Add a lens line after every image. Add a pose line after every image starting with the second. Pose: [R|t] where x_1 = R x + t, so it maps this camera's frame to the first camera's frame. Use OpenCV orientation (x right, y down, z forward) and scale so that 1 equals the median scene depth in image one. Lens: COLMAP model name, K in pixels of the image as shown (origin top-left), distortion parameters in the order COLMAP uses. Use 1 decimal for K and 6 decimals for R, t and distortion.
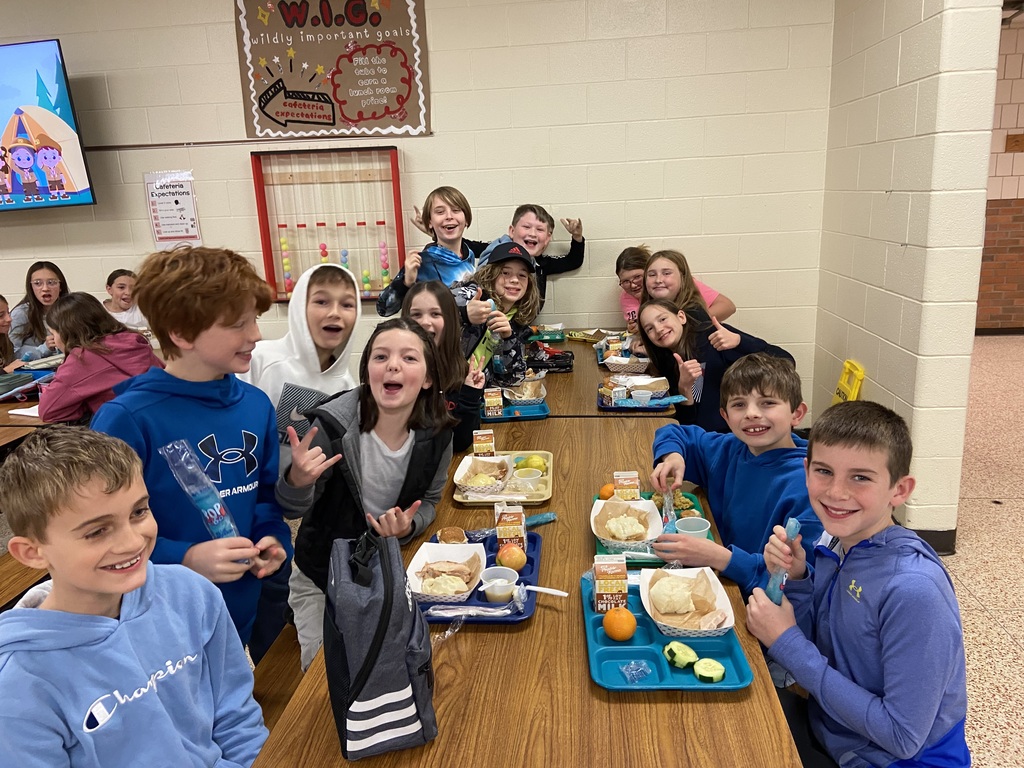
lens RADIAL K [[785.0, 0, 512.4], [0, 785.0, 384.1], [0, 0, 1]] dist [0.004927, -0.000765]
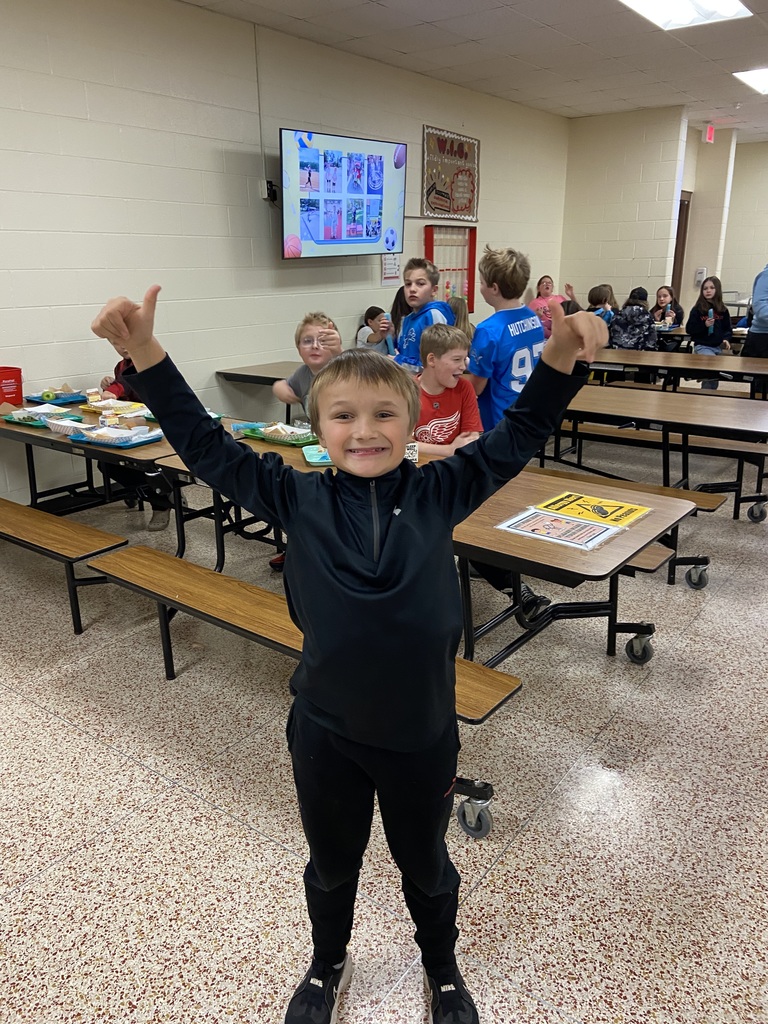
lens RADIAL K [[785.0, 0, 384.9], [0, 785.0, 510.9], [0, 0, 1]] dist [0.004927, -0.000765]
pose [[0.535297, -0.228498, 0.813170, -1.898694], [0.184712, 0.971080, 0.151277, 0.025814], [-0.824220, 0.069224, 0.562022, 0.180573]]
